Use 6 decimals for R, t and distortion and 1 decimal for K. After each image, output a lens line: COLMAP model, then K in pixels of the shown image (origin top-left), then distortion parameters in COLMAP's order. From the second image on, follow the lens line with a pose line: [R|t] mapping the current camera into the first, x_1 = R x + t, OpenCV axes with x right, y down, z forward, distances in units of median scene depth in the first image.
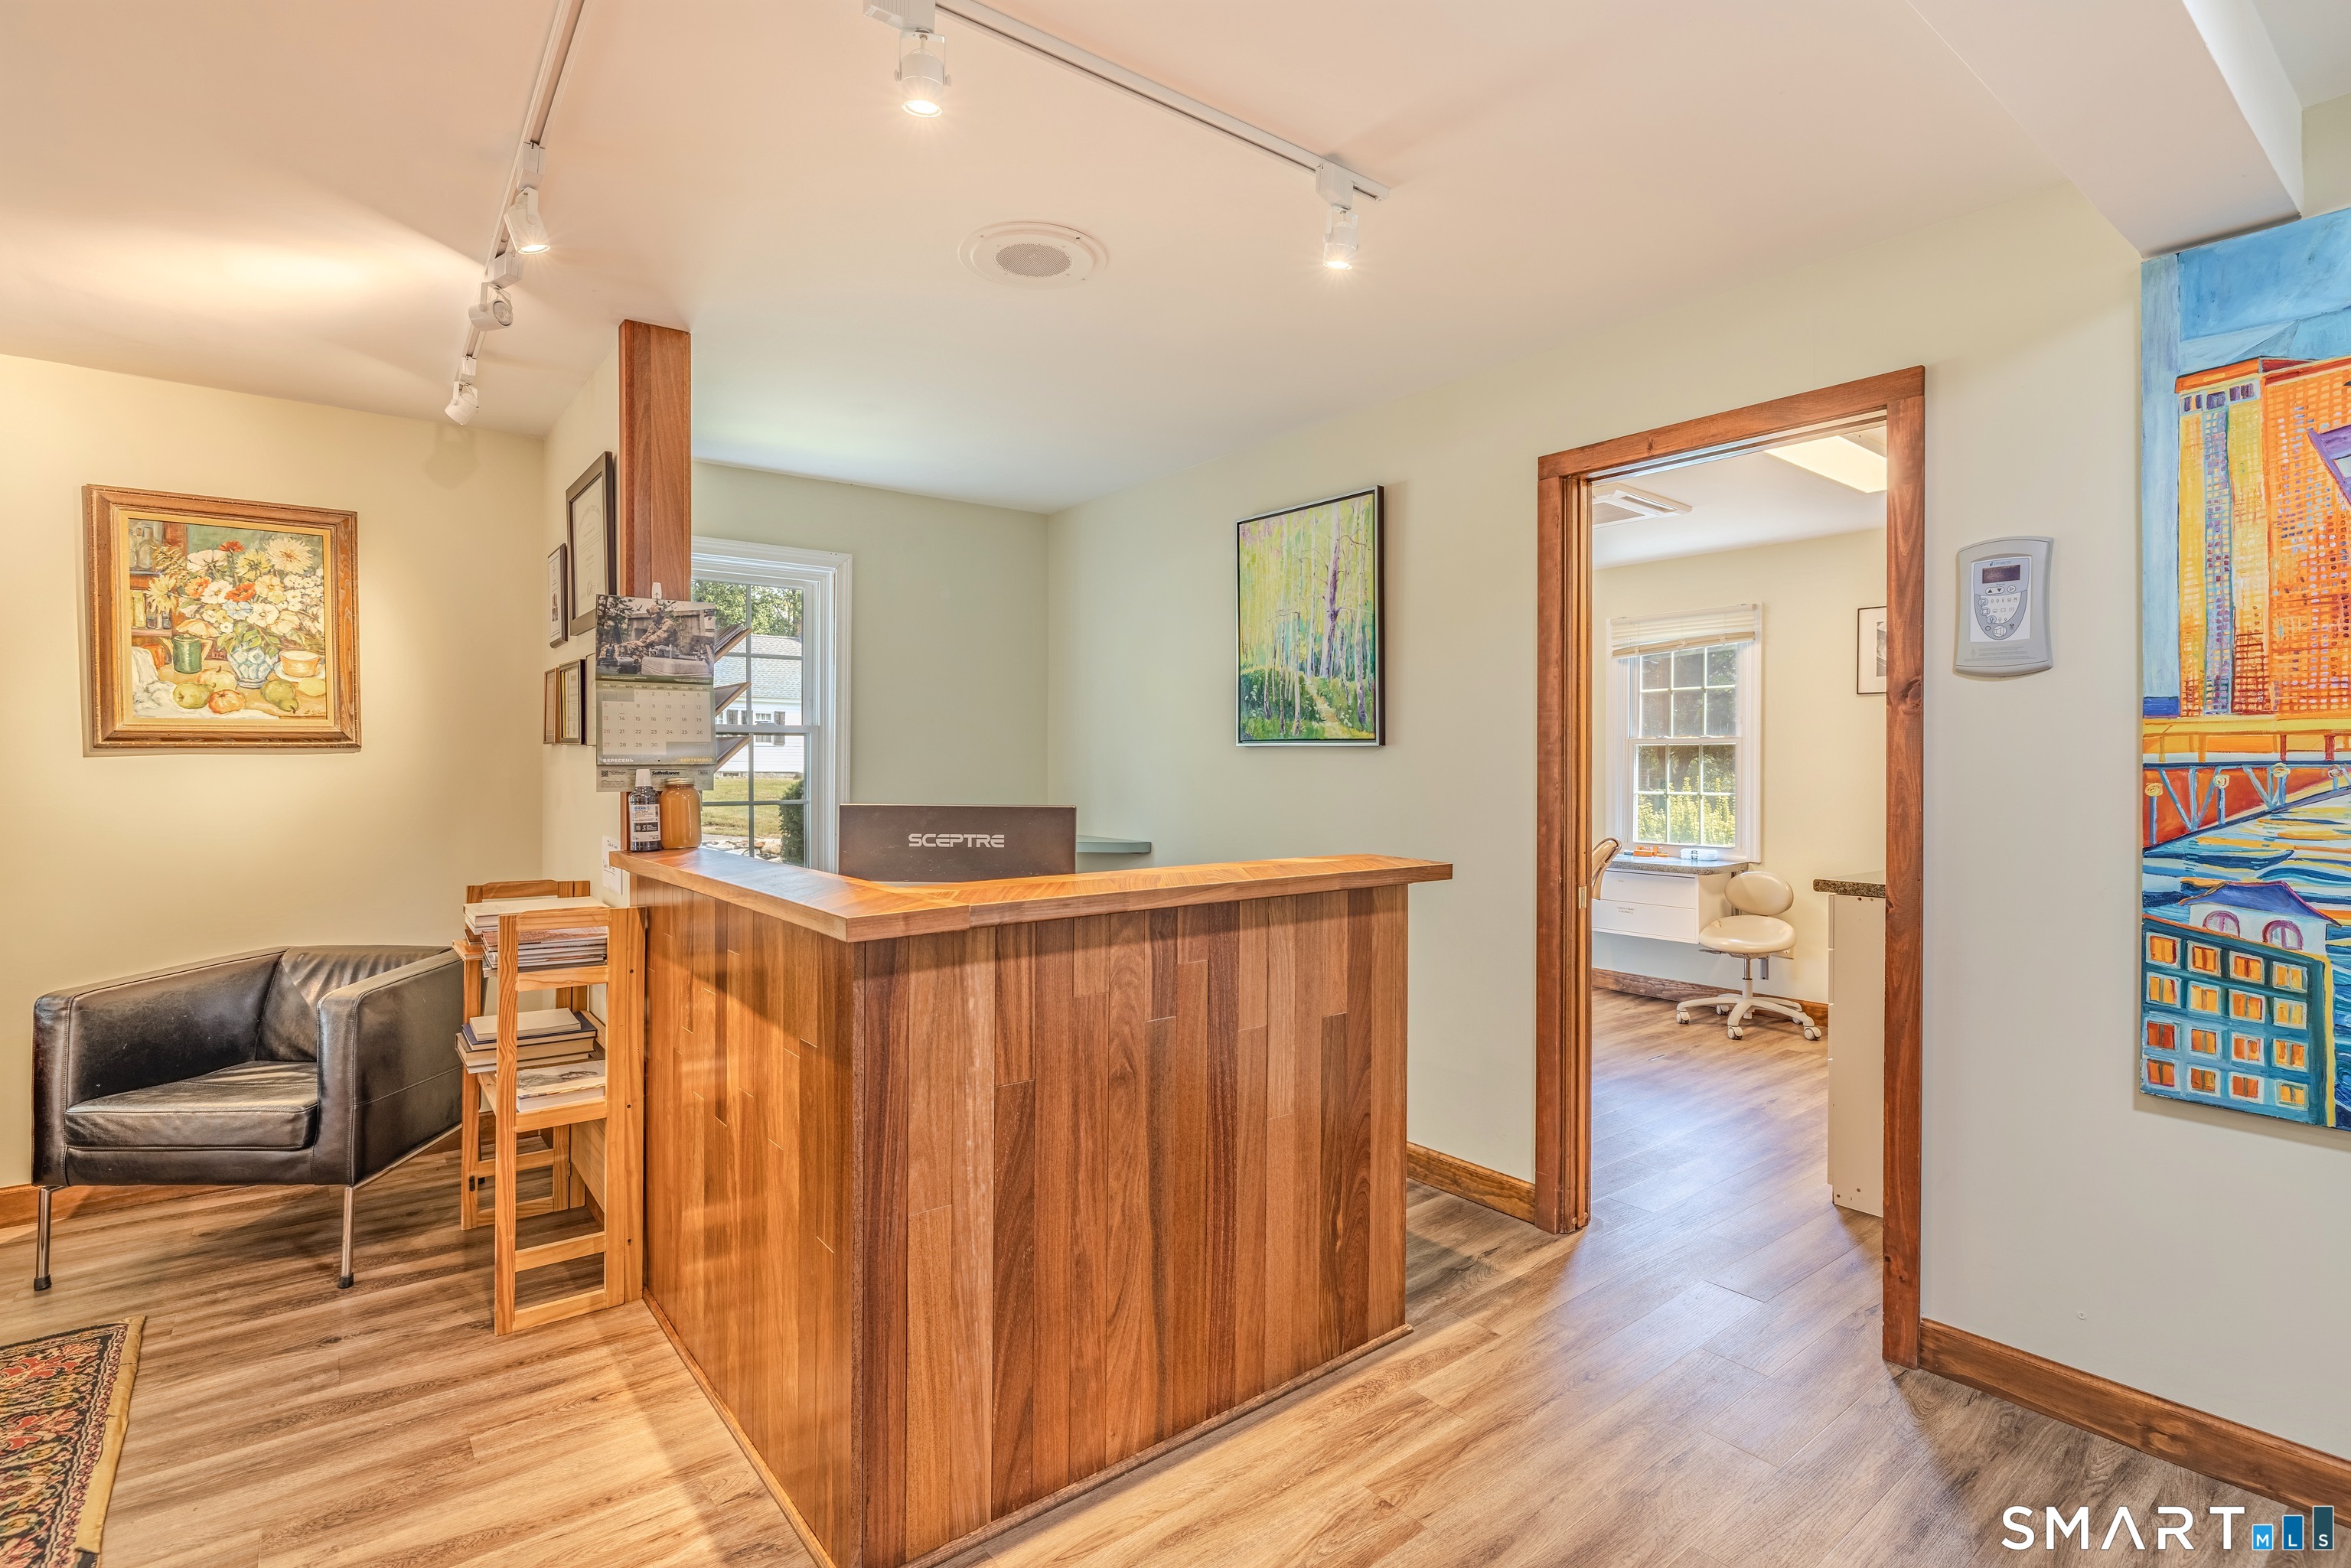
lens RADIAL K [[1106.4, 0, 1177.4], [0, 1106.4, 767.0], [0, 0, 1]] dist [-0.001769, 0.001225]
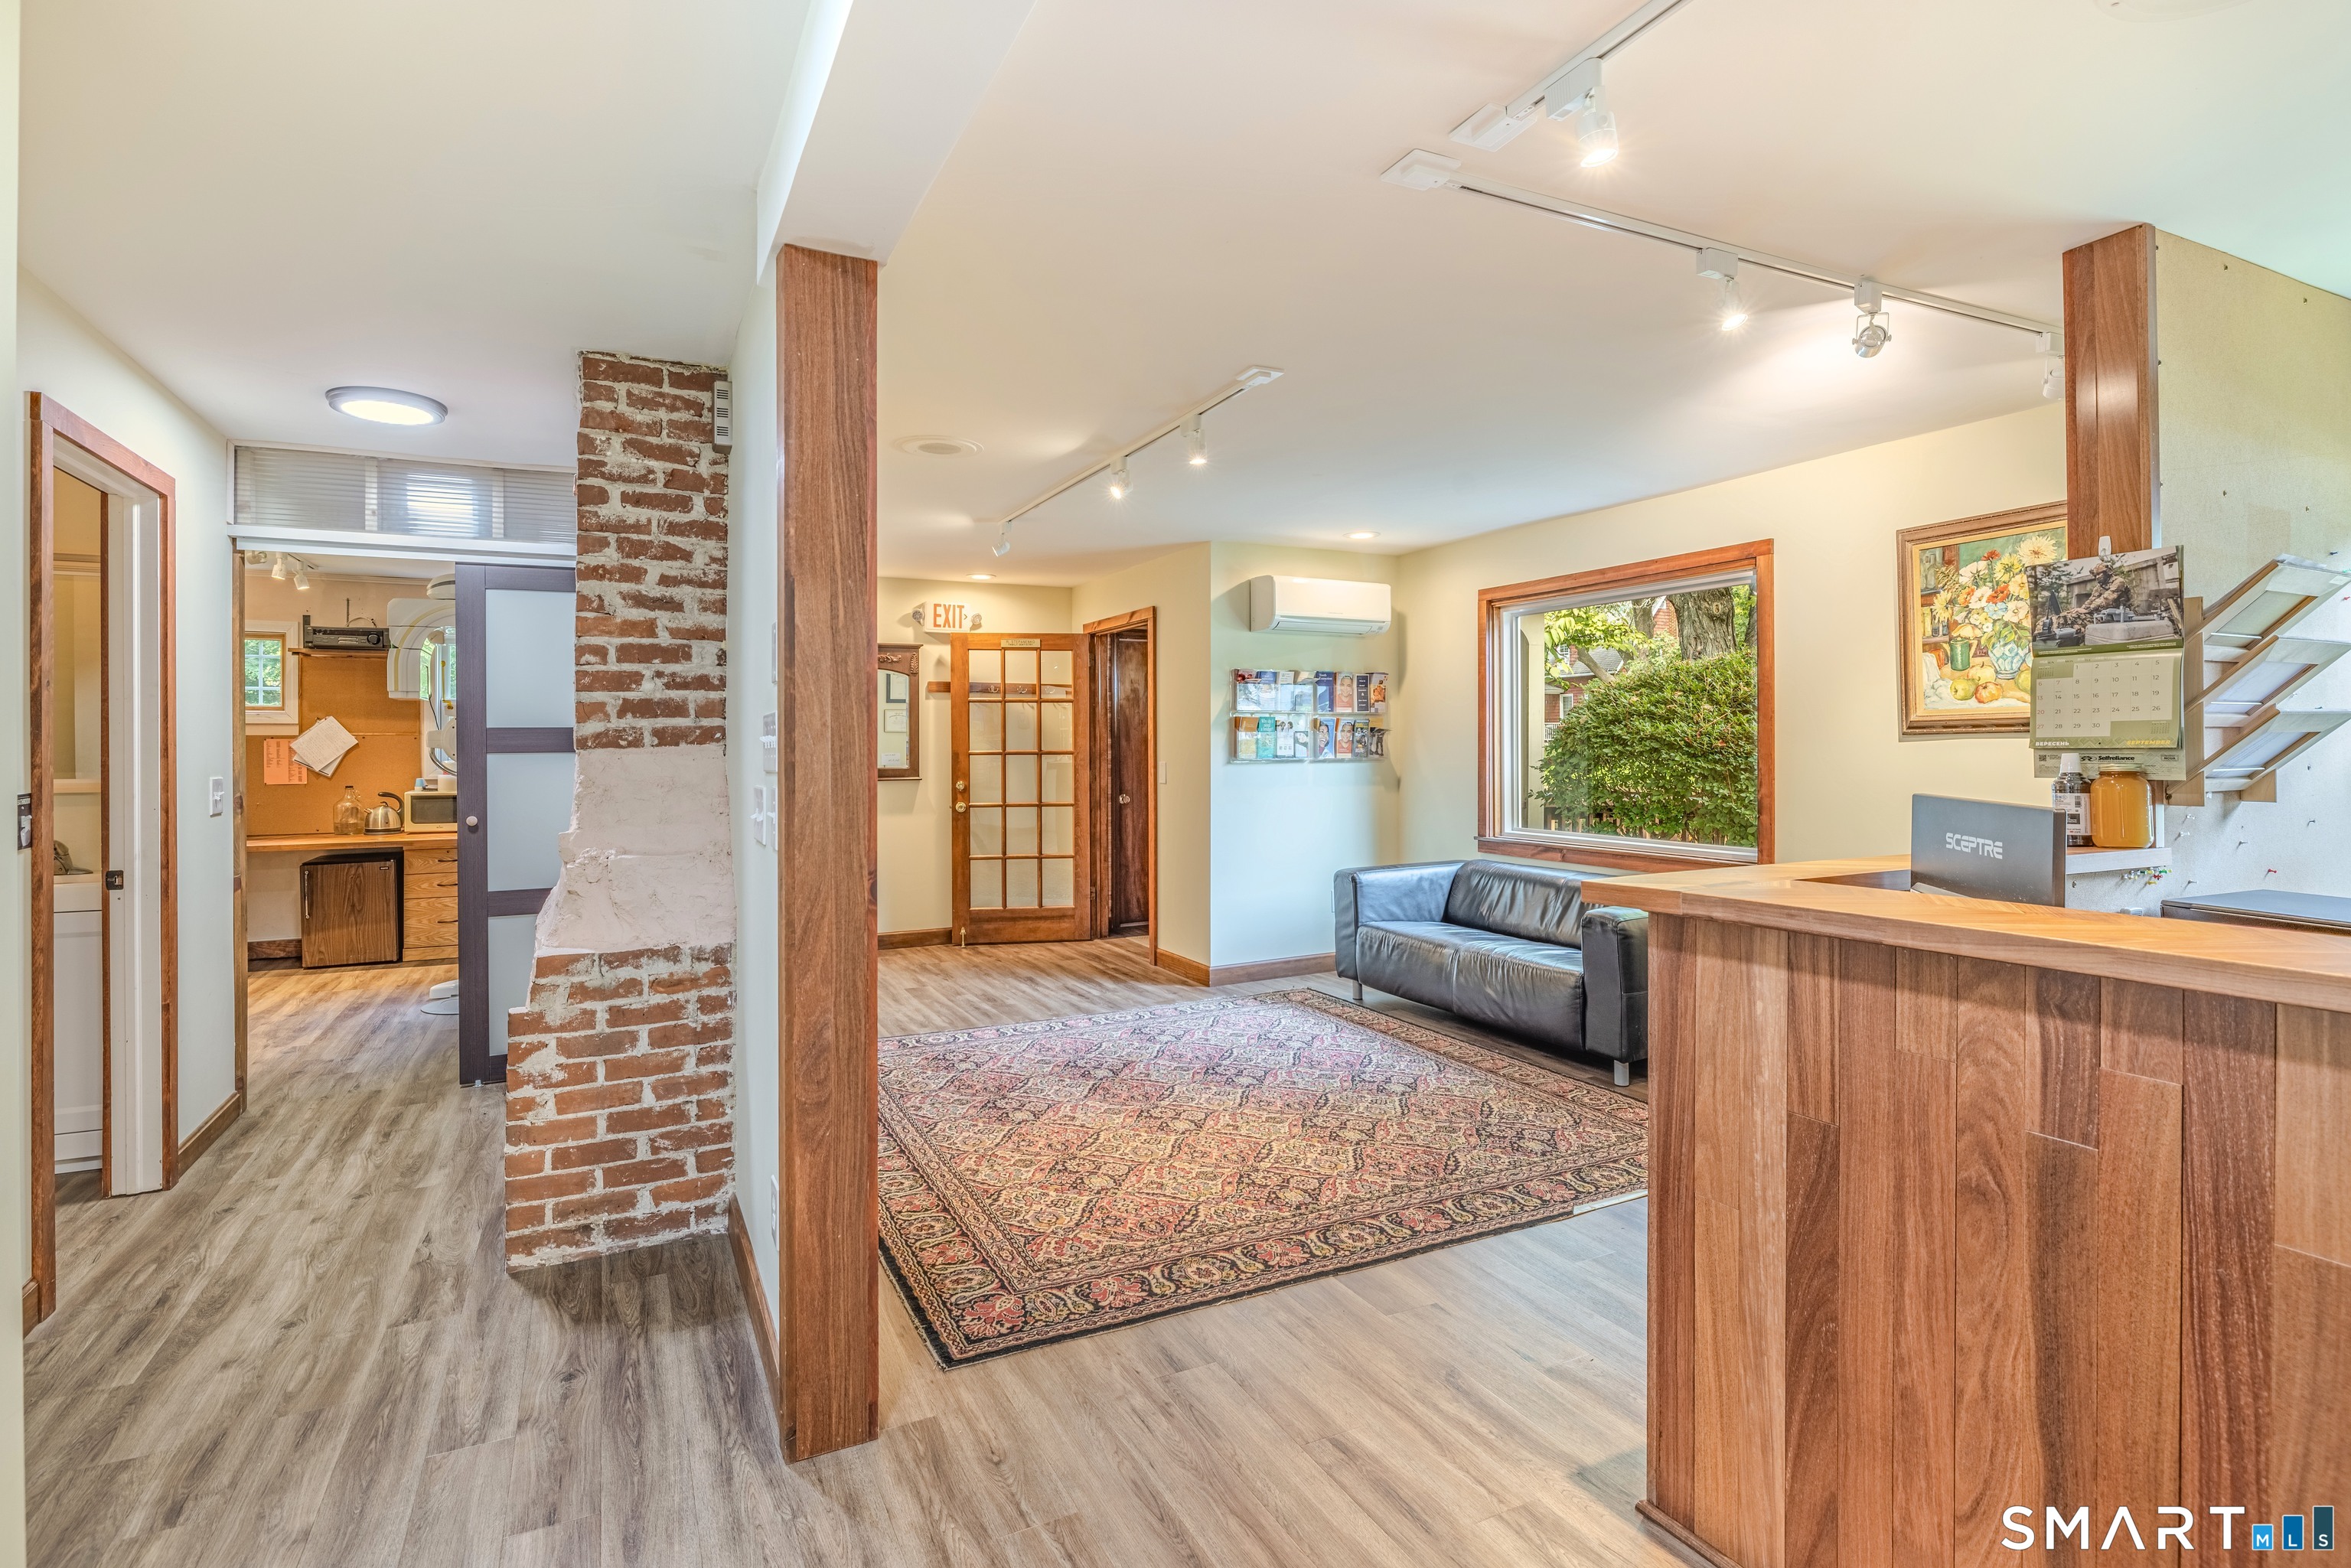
lens RADIAL K [[1106.4, 0, 1089.2], [0, 1106.4, 742.8], [0, 0, 1]] dist [-0.001769, 0.001225]
pose [[-0.232626, -0.004673, -0.972555, 0.756540], [0.000101, 0.999988, -0.004829, -0.003314], [0.972566, -0.001221, -0.232623, 0.598322]]
